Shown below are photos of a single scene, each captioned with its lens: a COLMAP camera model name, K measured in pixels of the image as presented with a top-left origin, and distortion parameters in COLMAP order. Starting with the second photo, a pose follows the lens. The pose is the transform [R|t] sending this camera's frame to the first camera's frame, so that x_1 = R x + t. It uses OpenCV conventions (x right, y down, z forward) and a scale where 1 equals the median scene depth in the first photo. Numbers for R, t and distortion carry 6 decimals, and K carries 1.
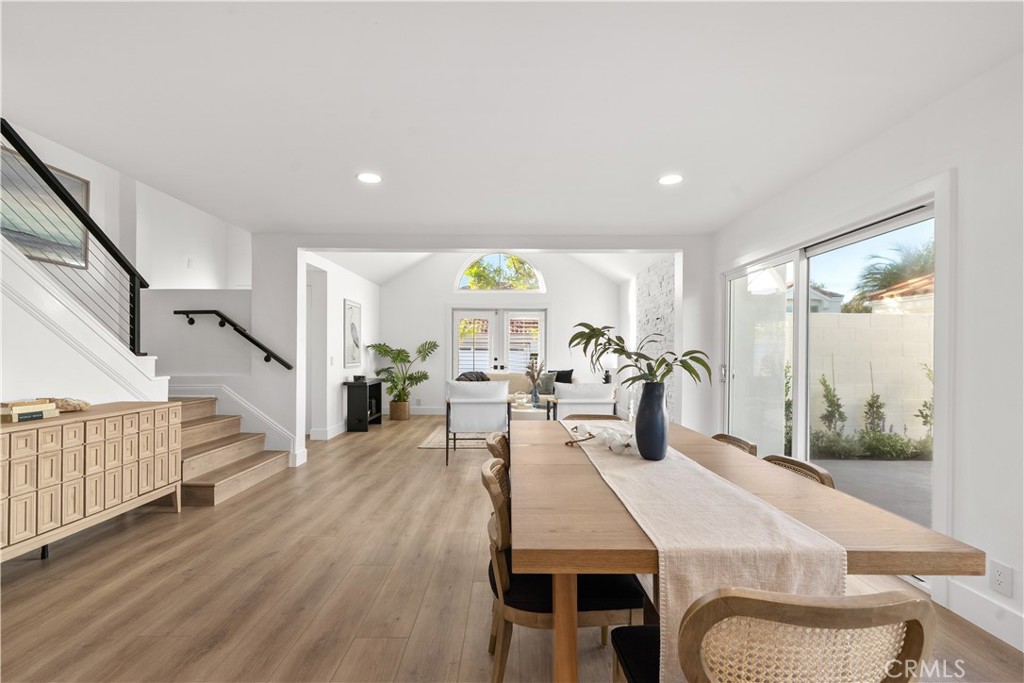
lens RADIAL K [[463.2, 0, 514.3], [0, 463.2, 345.3], [0, 0, 1]] dist [-0.010895, 0.000293]
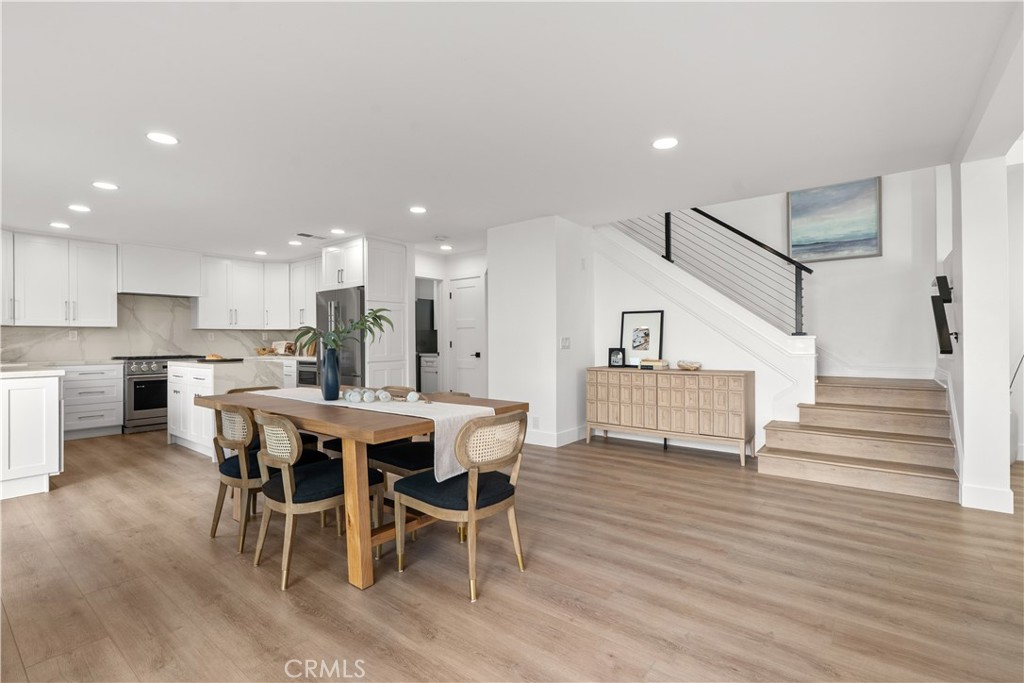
lens RADIAL K [[473.8, 0, 512.0], [0, 473.8, 341.5], [0, 0, 1]] dist [0.000189, 0.000126]
pose [[-0.617898, -0.002689, -0.786254, 0.323509], [0.014780, 0.999778, -0.015035, 0.026620], [0.786120, -0.020911, -0.617720, 0.688151]]
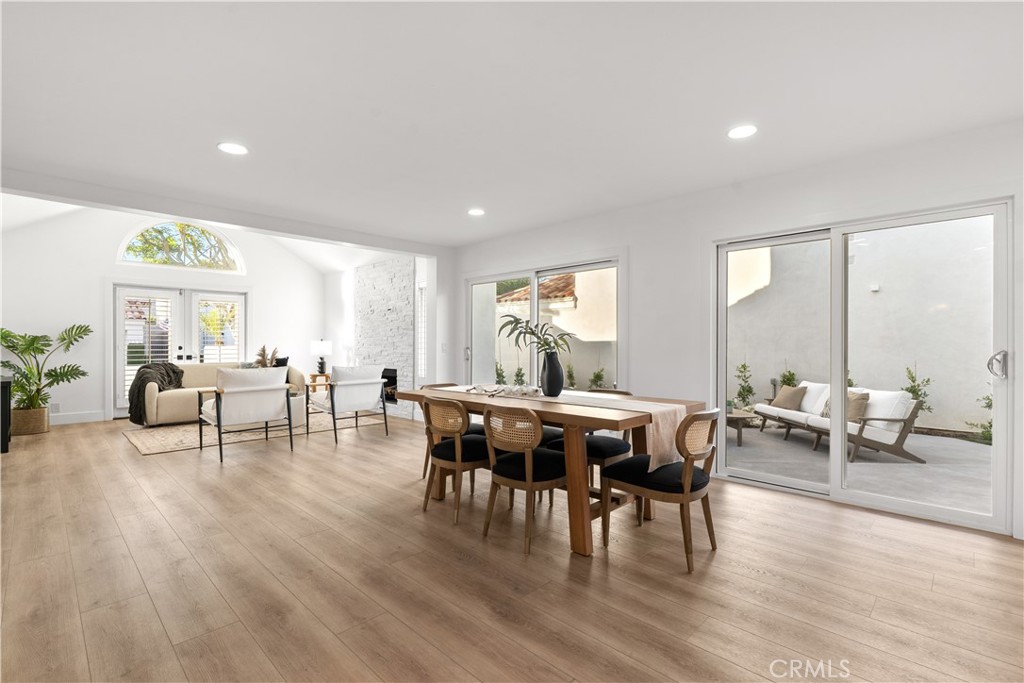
lens RADIAL K [[463.2, 0, 514.3], [0, 463.2, 345.3], [0, 0, 1]] dist [-0.010895, 0.000293]
pose [[0.699581, -0.008068, 0.714508, -0.297984], [-0.007784, 0.999791, 0.018911, 0.006442], [-0.714511, -0.018791, 0.699371, -0.030071]]
